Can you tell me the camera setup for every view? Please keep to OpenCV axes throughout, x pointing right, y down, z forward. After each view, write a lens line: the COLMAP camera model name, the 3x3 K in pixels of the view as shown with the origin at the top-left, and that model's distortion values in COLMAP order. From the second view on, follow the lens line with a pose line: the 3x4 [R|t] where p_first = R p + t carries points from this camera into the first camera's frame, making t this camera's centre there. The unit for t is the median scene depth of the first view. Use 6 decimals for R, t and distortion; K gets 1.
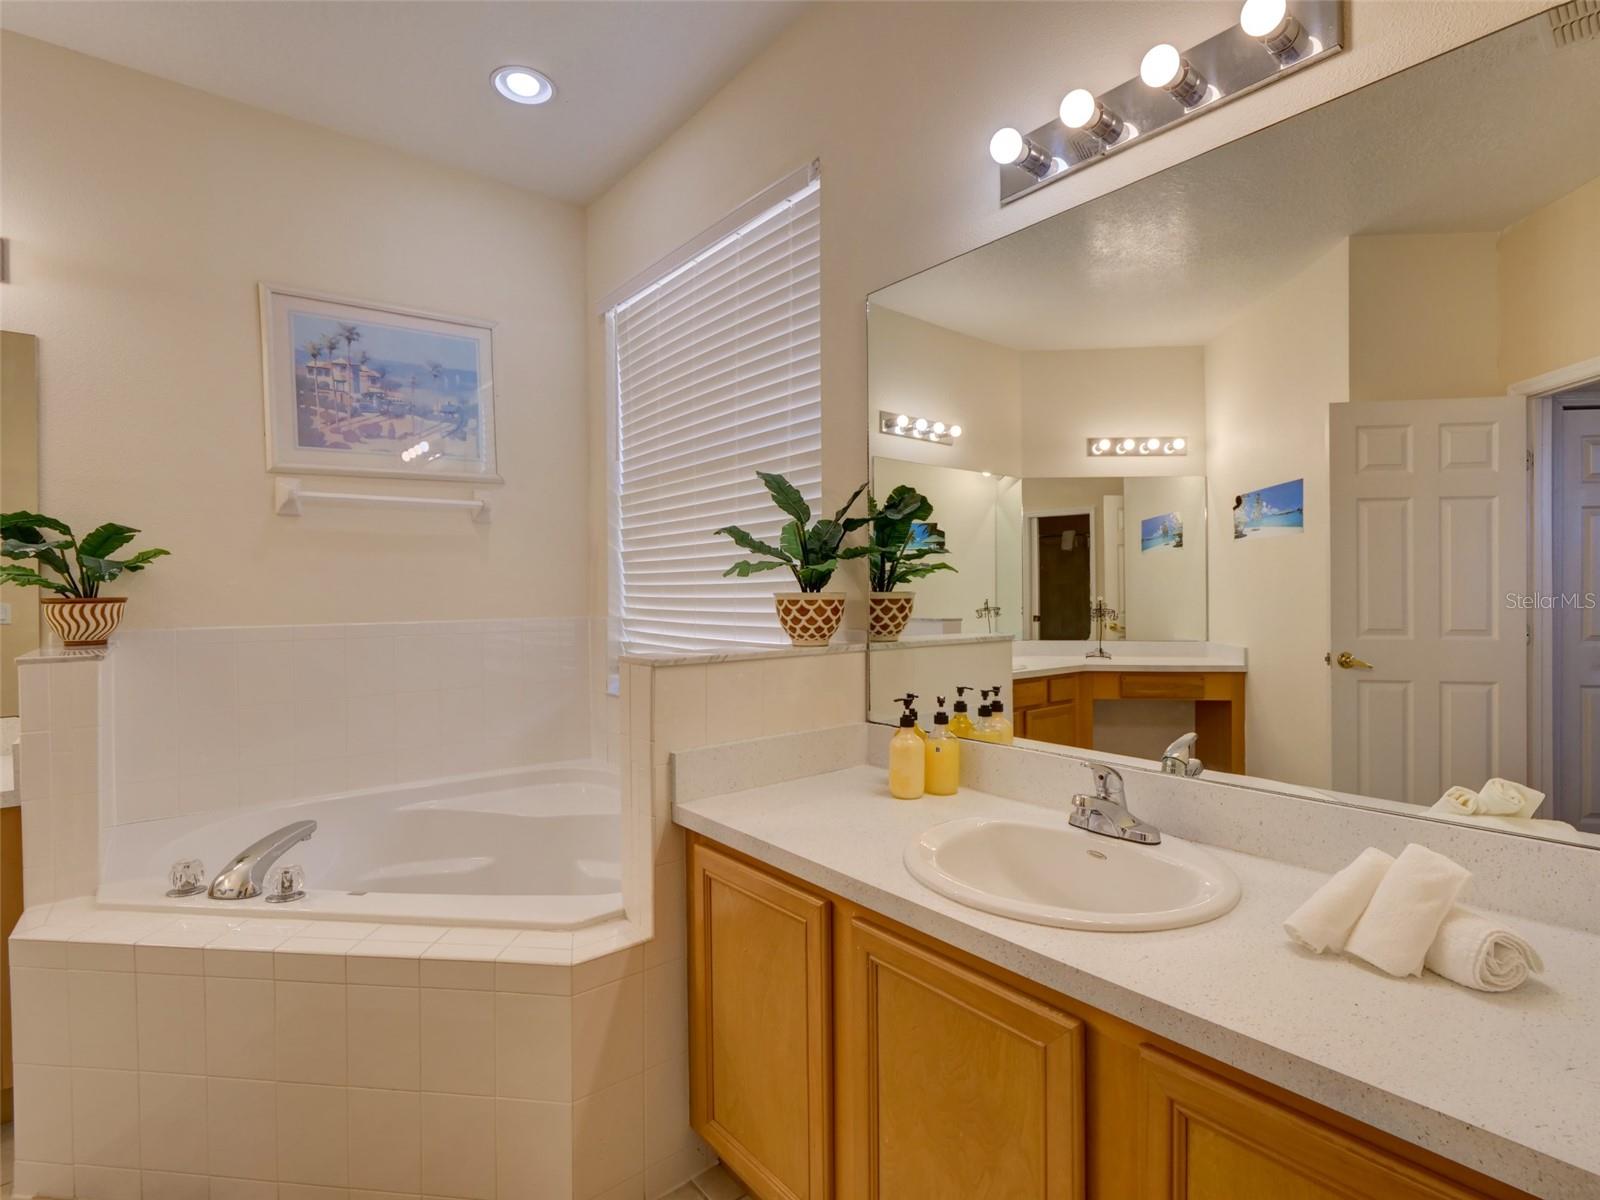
lens RADIAL K [[789.6, 0, 794.3], [0, 789.6, 597.0], [0, 0, 1]] dist [-0.012965, 0.000548]
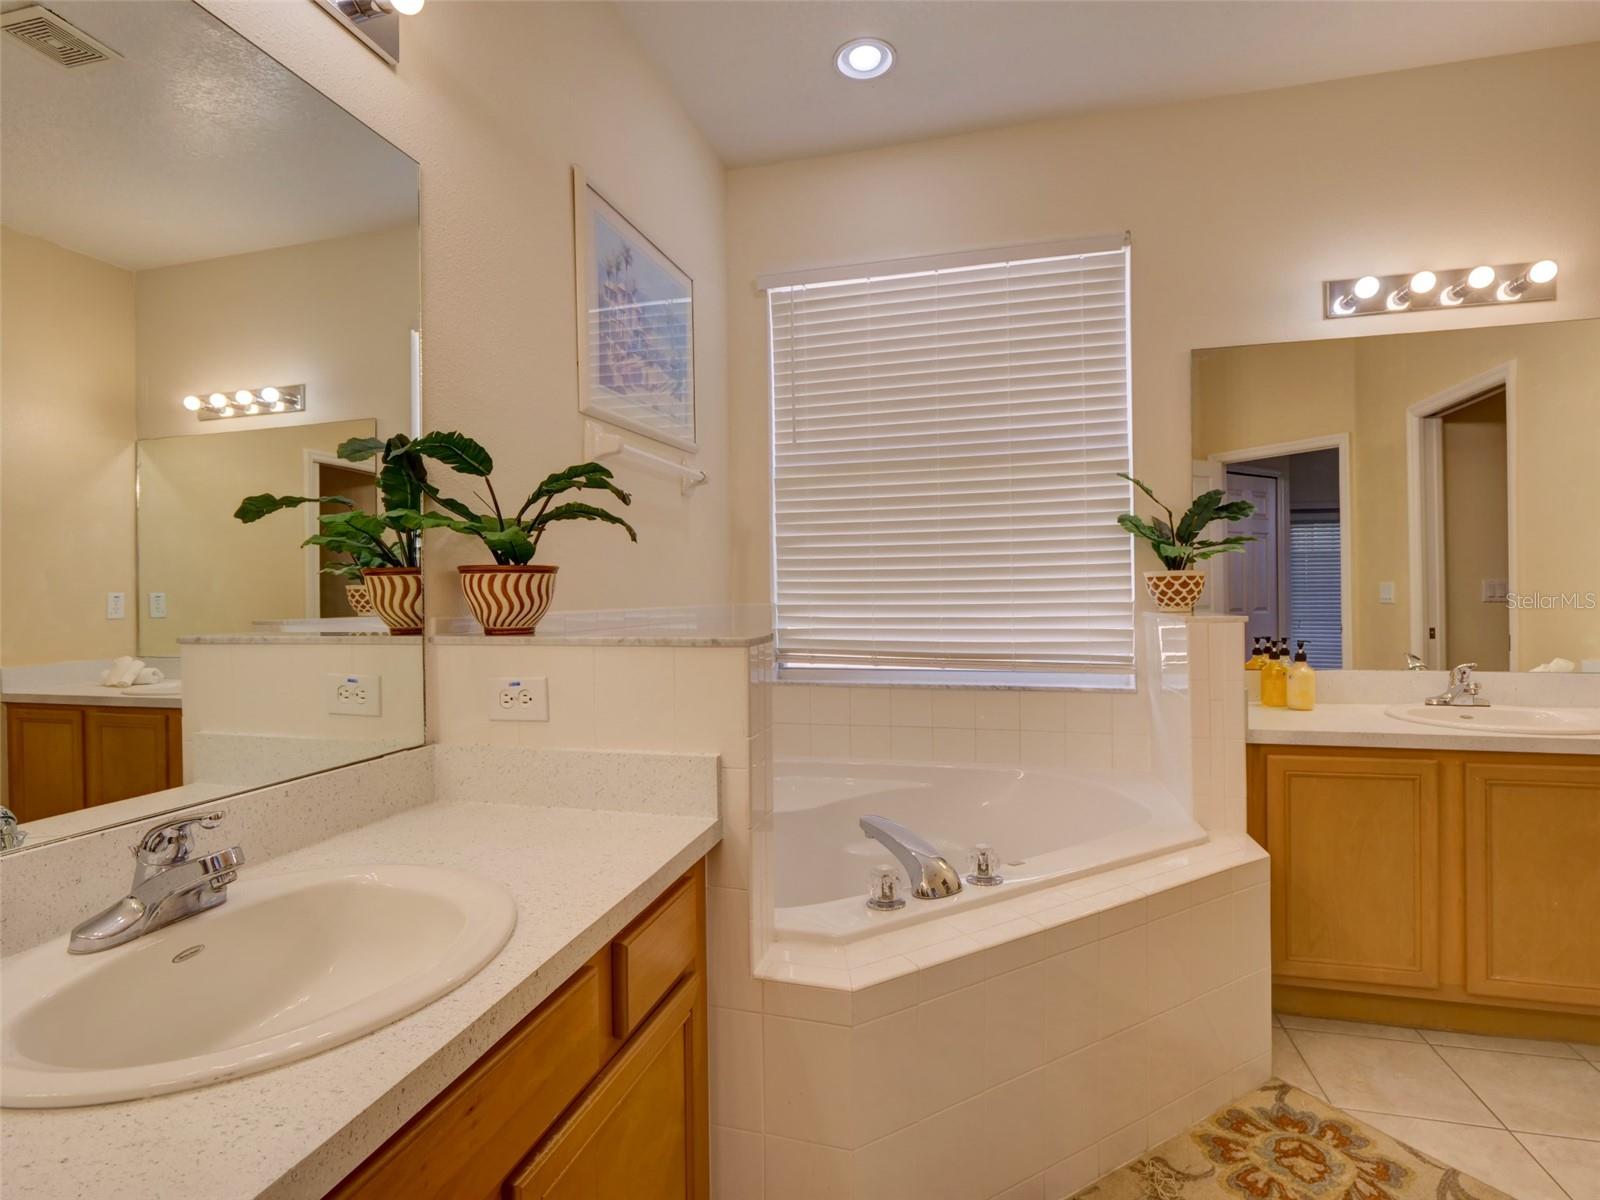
lens RADIAL K [[789.6, 0, 794.8], [0, 789.6, 598.3], [0, 0, 1]] dist [-0.012965, 0.000548]
pose [[0.805619, -0.004236, 0.592418, -1.227070], [0.011708, 0.999893, -0.008772, 0.042749], [-0.592318, 0.014003, 0.805583, 0.322166]]
